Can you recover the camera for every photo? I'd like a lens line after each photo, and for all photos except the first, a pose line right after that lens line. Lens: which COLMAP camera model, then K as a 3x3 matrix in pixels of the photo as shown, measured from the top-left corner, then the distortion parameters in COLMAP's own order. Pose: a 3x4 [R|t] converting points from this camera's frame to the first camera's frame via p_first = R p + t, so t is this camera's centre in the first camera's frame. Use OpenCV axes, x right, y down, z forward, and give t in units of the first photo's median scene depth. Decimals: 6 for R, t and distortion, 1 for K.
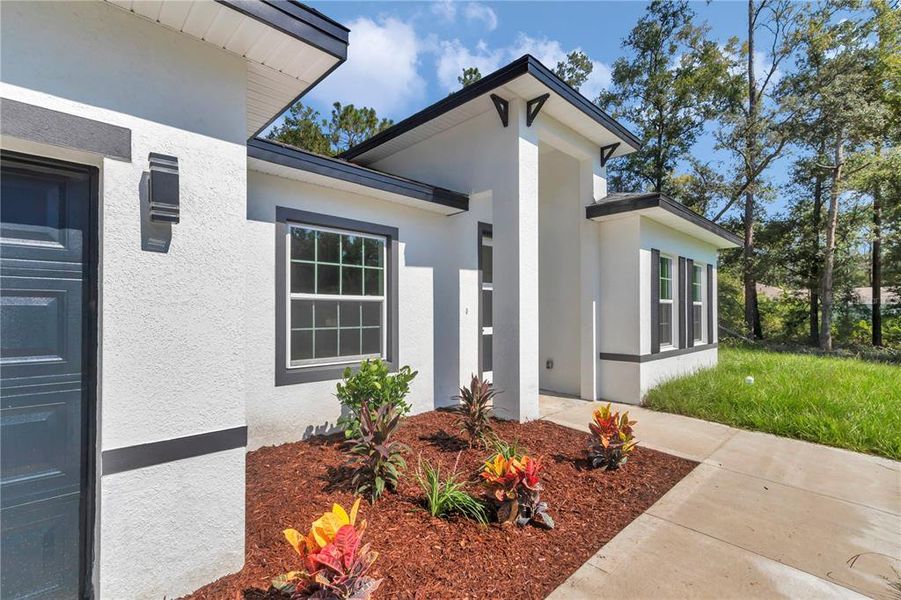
lens RADIAL K [[411.2, 0, 448.7], [0, 411.2, 307.1], [0, 0, 1]] dist [0.004271, -0.000187]
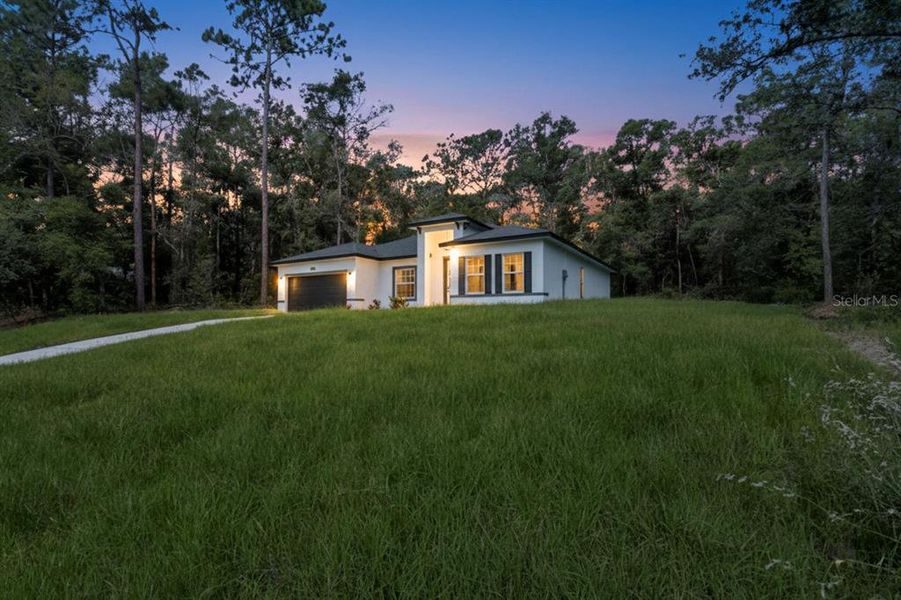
lens RADIAL K [[406.6, 0, 430.8], [0, 406.6, 313.8], [0, 0, 1]] dist [0.003041, 0.000053]
pose [[0.235070, -0.006604, -0.971956, 2.150519], [0.011081, 0.999930, -0.004114, 0.172765], [0.971915, -0.009803, 0.235127, 0.124424]]
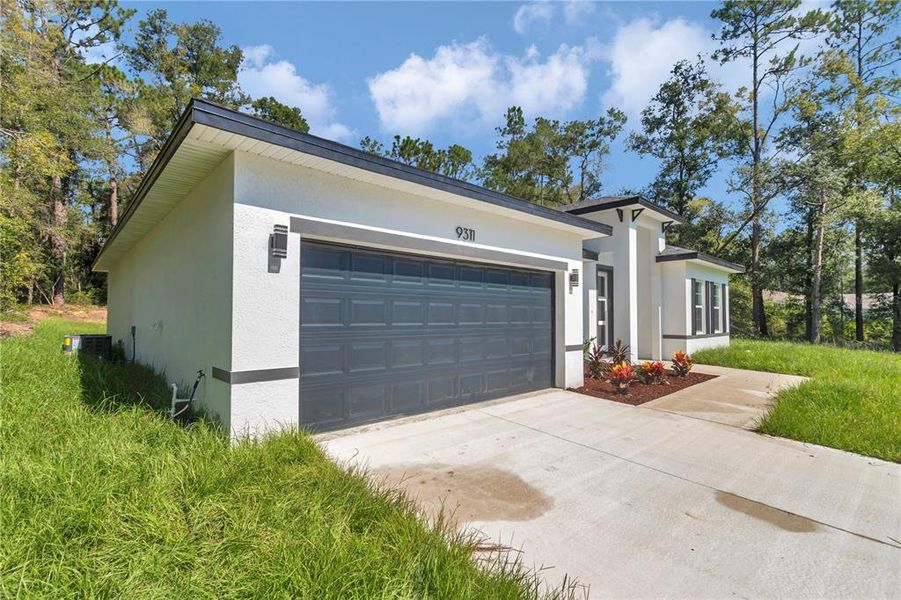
lens RADIAL K [[415.2, 0, 443.1], [0, 415.2, 305.8], [0, 0, 1]] dist [0.005546, -0.000317]
pose [[0.999577, 0.000226, -0.029091, -0.392166], [-0.000590, 0.999922, -0.012503, 0.003650], [0.029085, 0.012515, 0.999499, -0.619584]]
